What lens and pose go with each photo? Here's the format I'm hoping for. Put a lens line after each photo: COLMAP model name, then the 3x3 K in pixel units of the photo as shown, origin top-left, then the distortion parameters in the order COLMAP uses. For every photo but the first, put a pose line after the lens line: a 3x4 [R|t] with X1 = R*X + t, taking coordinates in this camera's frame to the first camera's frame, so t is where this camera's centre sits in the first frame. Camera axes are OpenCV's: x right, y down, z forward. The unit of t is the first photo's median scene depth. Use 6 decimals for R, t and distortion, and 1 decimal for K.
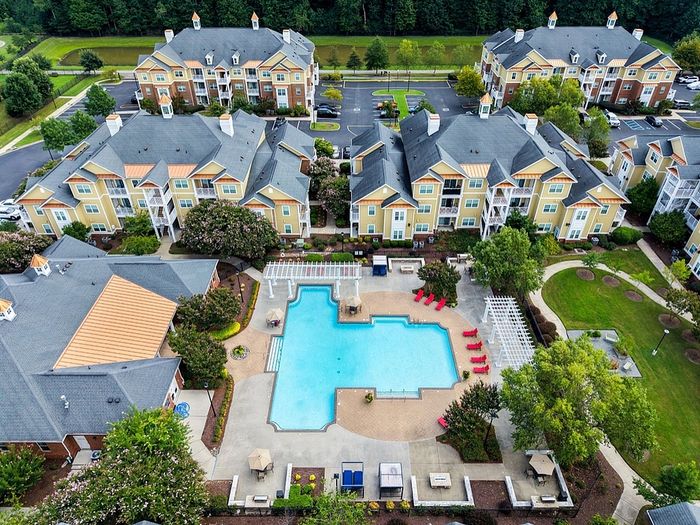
lens RADIAL K [[467.4, 0, 350.3], [0, 467.4, 259.6], [0, 0, 1]] dist [-0.002478, -0.001950]
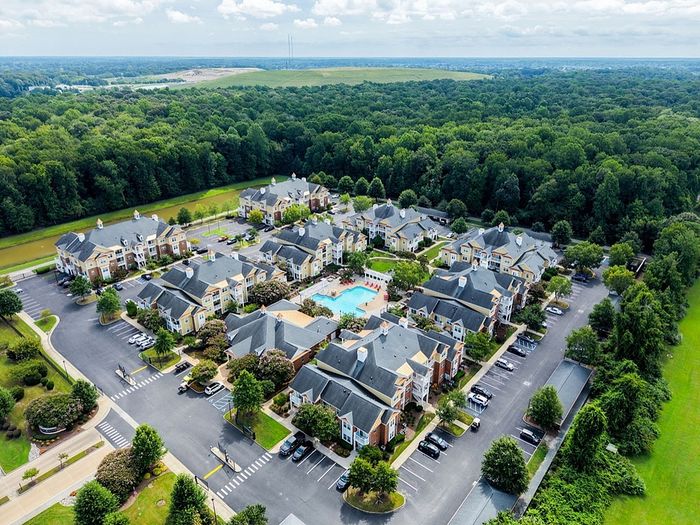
lens RADIAL K [[467.4, 0, 350.3], [0, 467.4, 263.1], [0, 0, 1]] dist [-0.002478, -0.001950]
pose [[0.632056, -0.308967, 0.710665, -1.636245], [0.459685, 0.887788, -0.022865, 0.048480], [-0.623855, 0.341134, 0.703159, -0.993033]]
